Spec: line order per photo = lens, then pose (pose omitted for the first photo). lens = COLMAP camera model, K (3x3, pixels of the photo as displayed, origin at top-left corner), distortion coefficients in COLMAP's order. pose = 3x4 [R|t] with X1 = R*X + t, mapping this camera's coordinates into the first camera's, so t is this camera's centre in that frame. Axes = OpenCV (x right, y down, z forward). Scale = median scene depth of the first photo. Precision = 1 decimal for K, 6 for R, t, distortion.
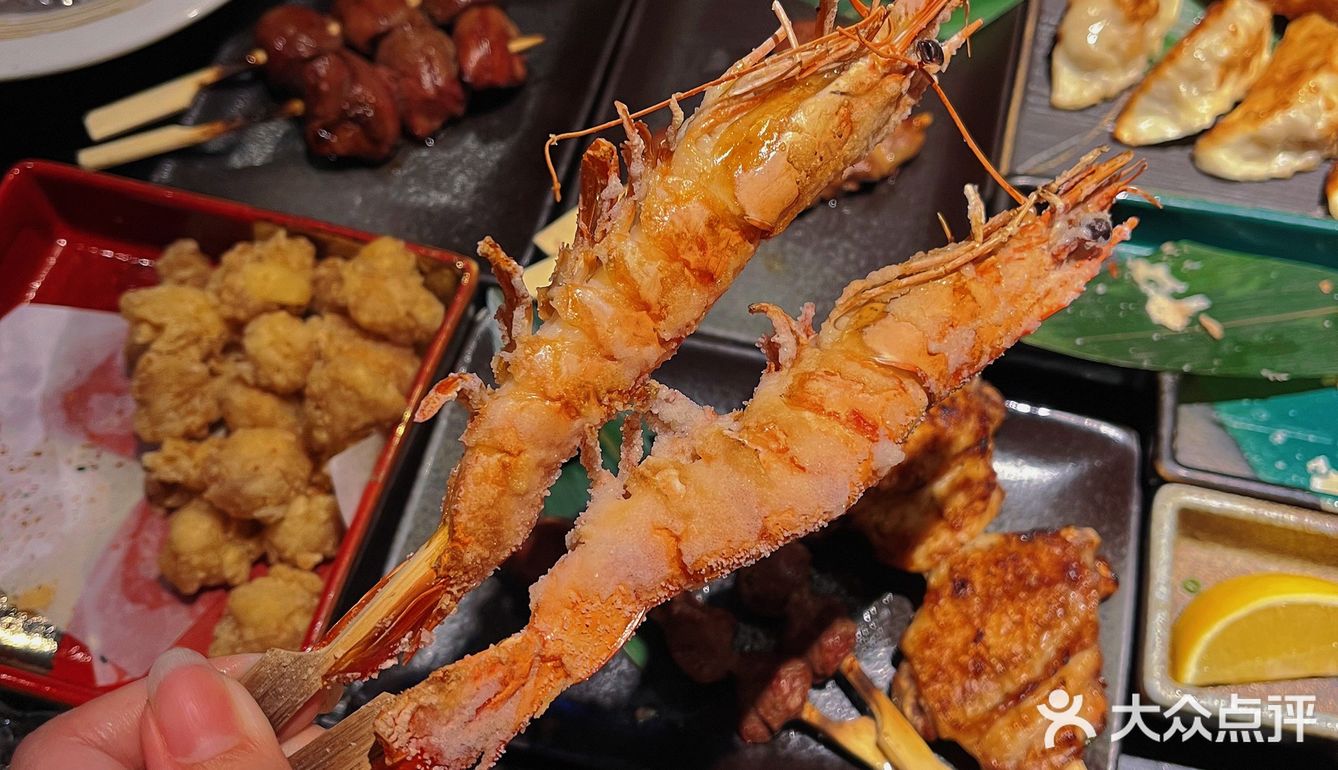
lens RADIAL K [[1361.1, 0, 669.1], [0, 1361.1, 417.0], [0, 0, 1]] dist [-0.001131, -0.013308]
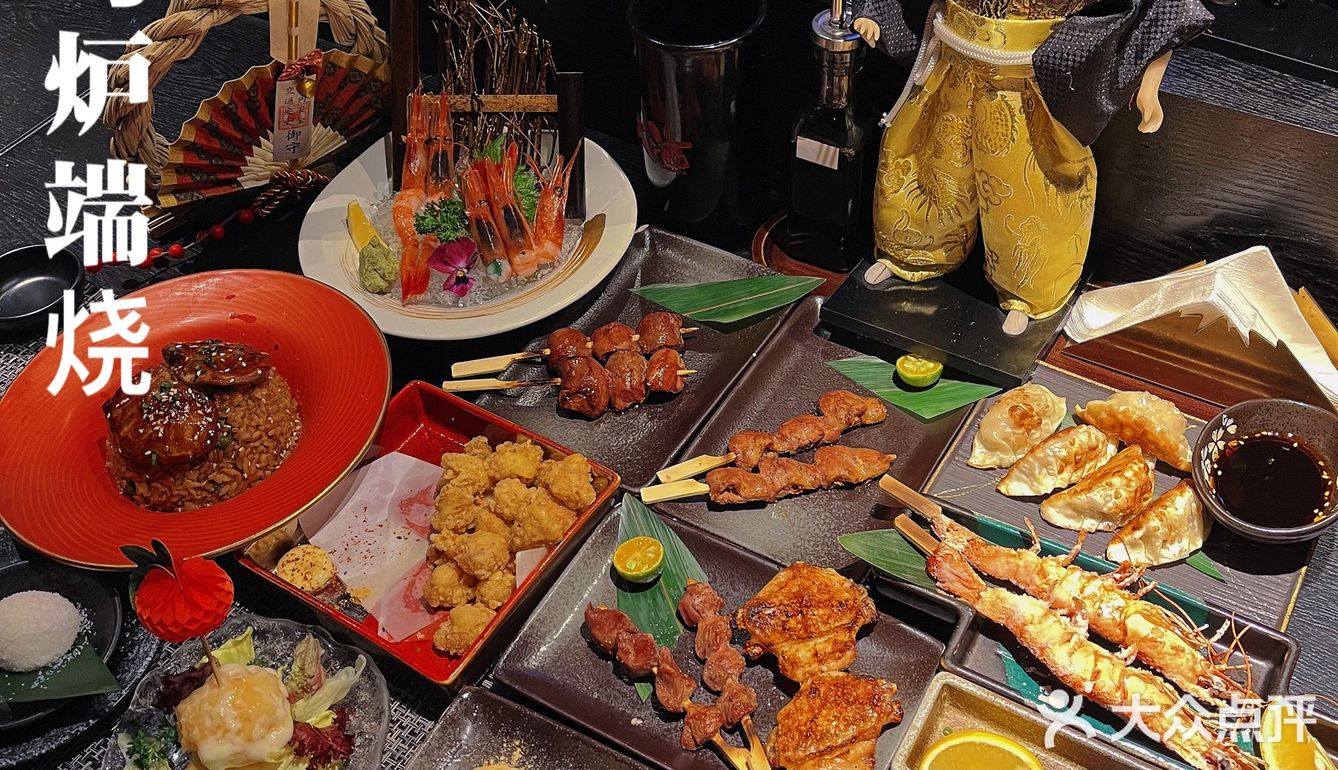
lens RADIAL K [[1361.1, 0, 669.1], [0, 1361.1, 417.0], [0, 0, 1]] dist [-0.001131, -0.013308]
pose [[0.952029, 0.198716, -0.232706, 0.345786], [-0.246048, 0.949226, -0.196036, 0.161426], [0.181935, 0.243889, 0.952585, -0.807926]]
